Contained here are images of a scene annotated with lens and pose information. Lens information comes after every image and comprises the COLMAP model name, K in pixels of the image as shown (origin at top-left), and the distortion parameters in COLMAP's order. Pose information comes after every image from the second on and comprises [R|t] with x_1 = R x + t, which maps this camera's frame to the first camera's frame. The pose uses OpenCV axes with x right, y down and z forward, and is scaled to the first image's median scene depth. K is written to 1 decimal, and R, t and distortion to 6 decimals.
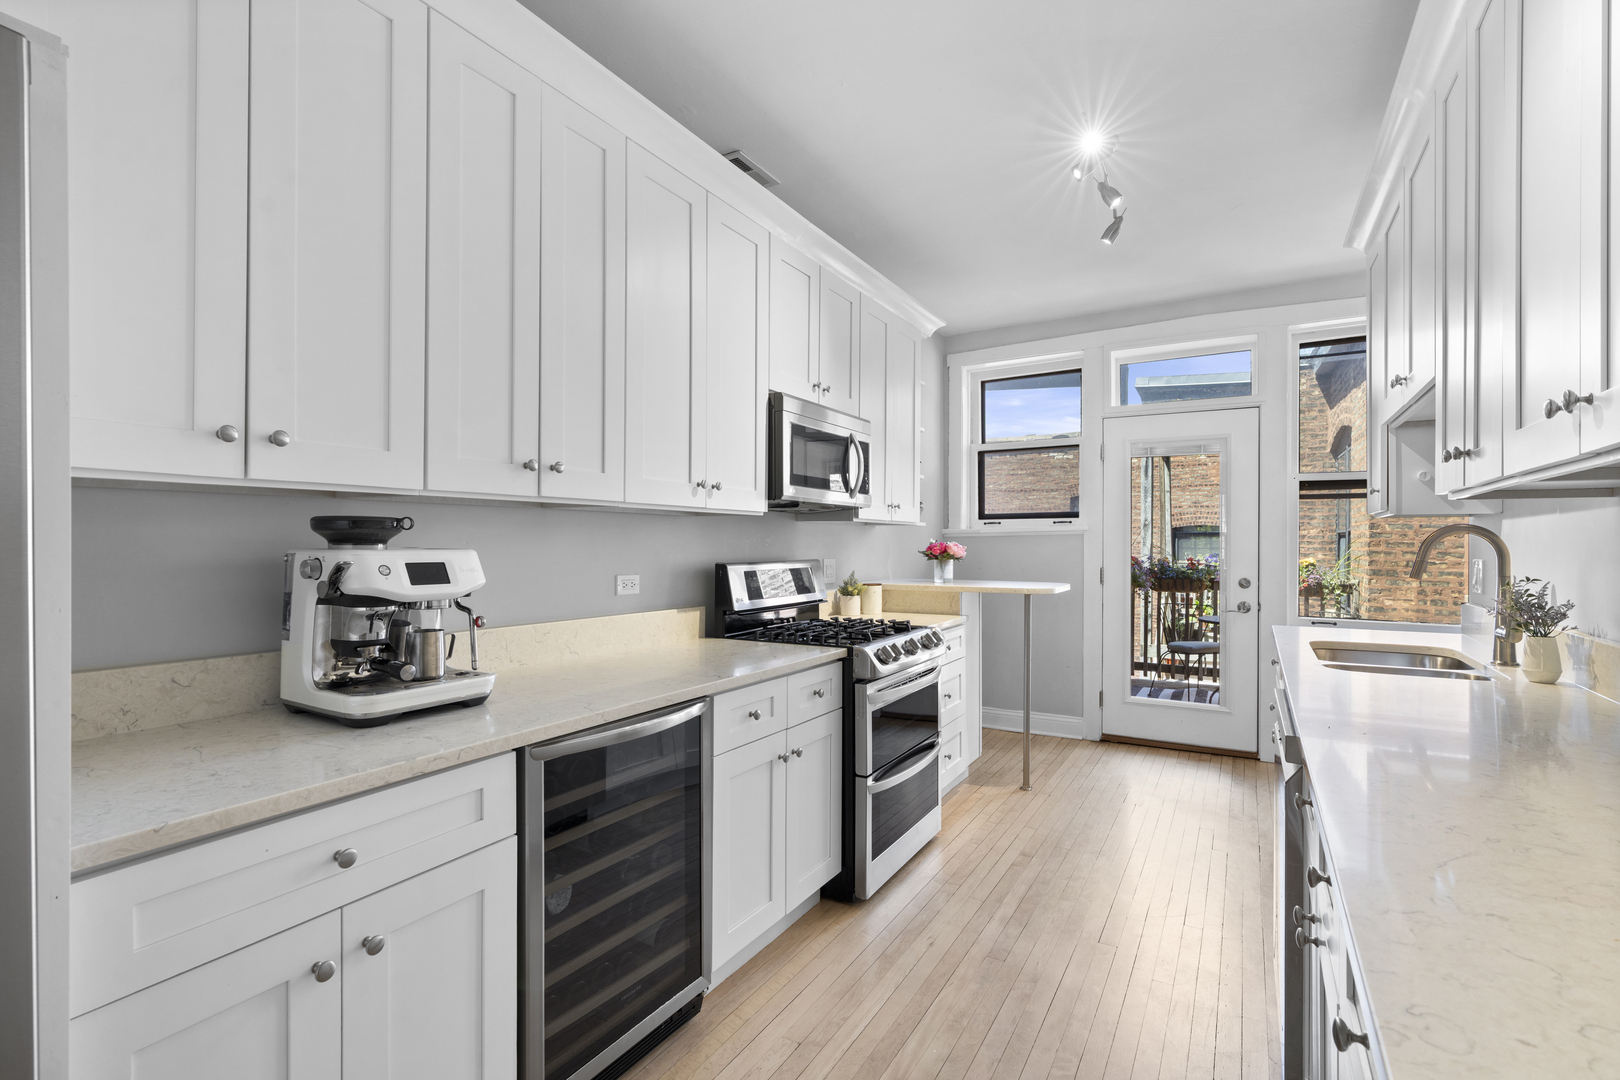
lens RADIAL K [[750.3, 0, 804.1], [0, 750.3, 539.6], [0, 0, 1]] dist [0.002714, 0.000103]
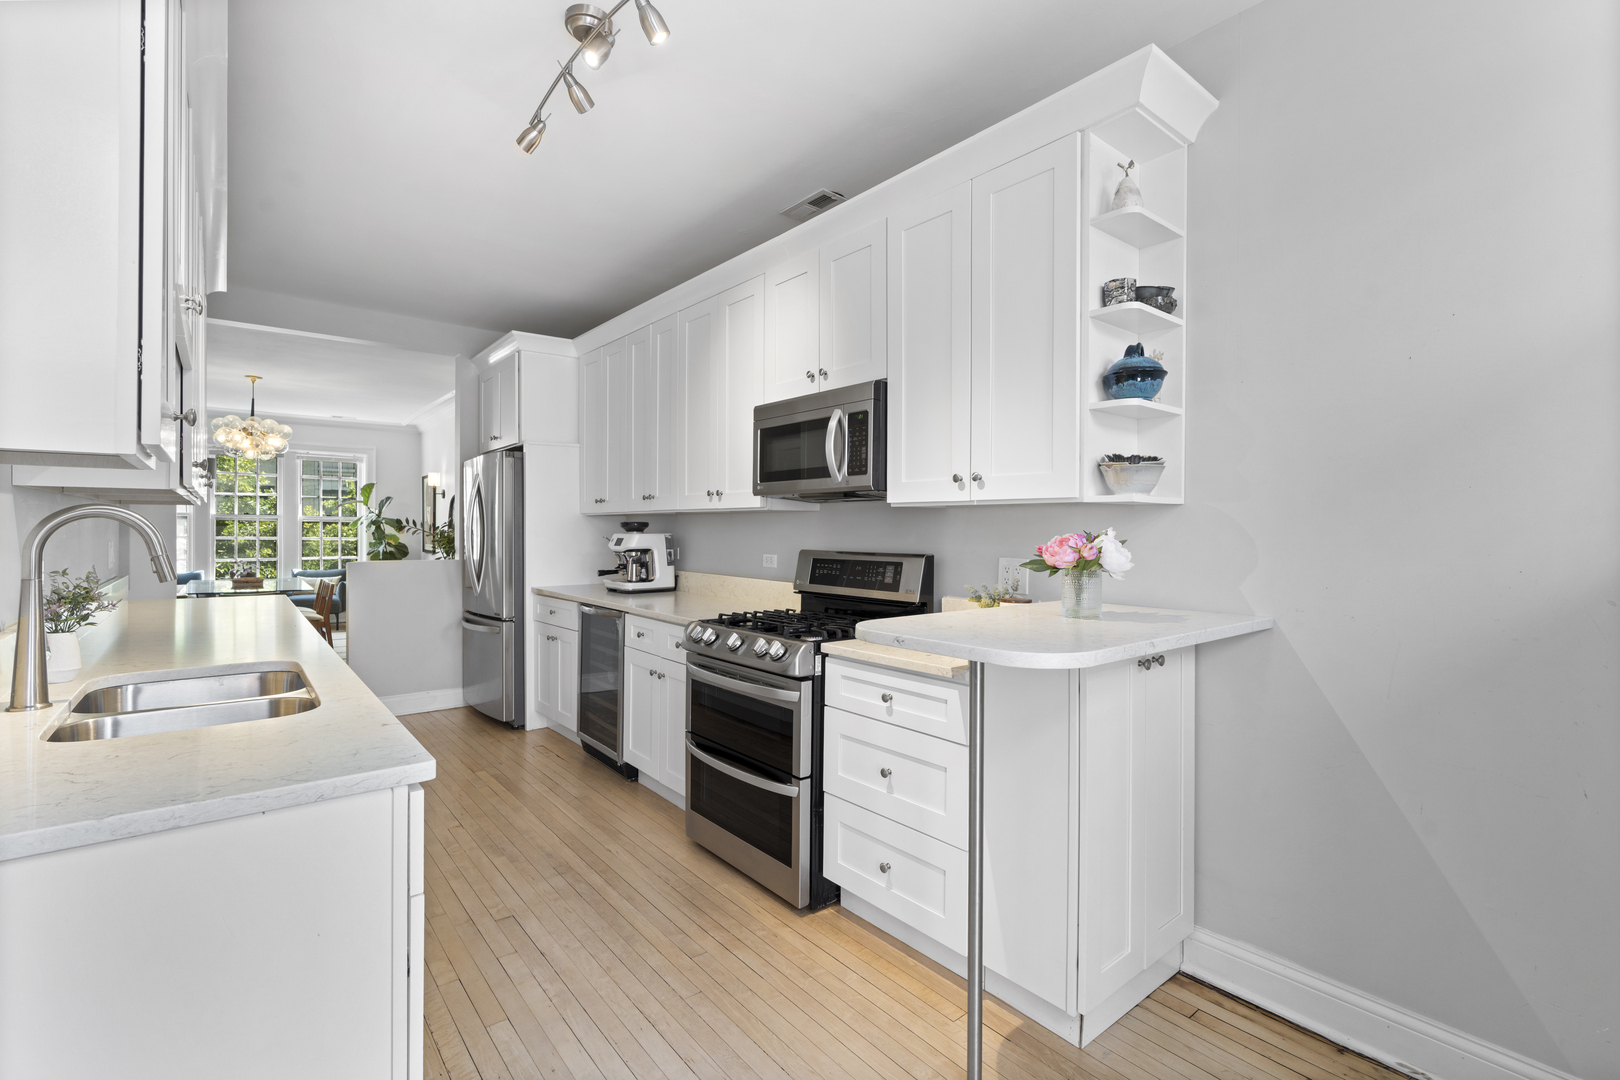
lens RADIAL K [[741.4, 0, 812.4], [0, 741.4, 527.9], [0, 0, 1]] dist [0.003587, 0.002378]
pose [[-0.340907, 0.002544, -0.940094, 0.852313], [0.001504, 0.999997, 0.002161, -0.005842], [0.940096, -0.000677, -0.340909, 1.213007]]
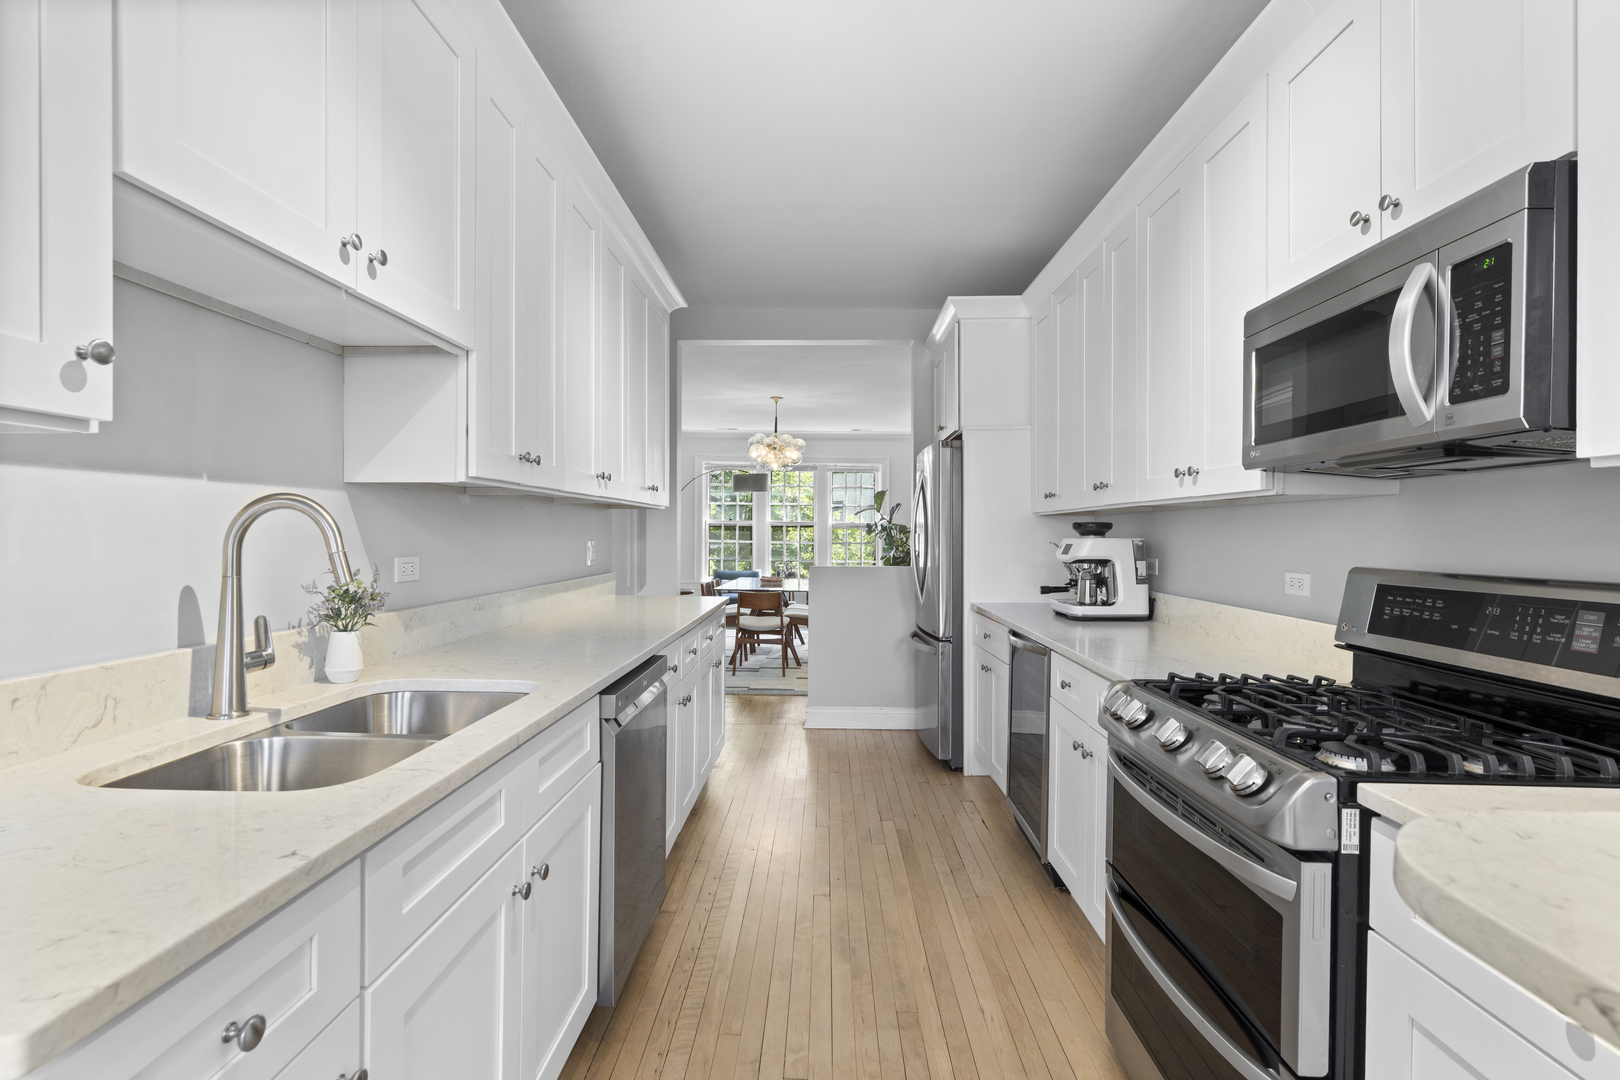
lens RADIAL K [[741.4, 0, 817.8], [0, 741.4, 531.2], [0, 0, 1]] dist [0.003587, 0.002378]
pose [[-0.874052, -0.003189, -0.485821, 0.507804], [-0.000257, 0.999981, -0.006101, 0.003307], [0.485832, -0.005208, -0.874037, 1.137550]]
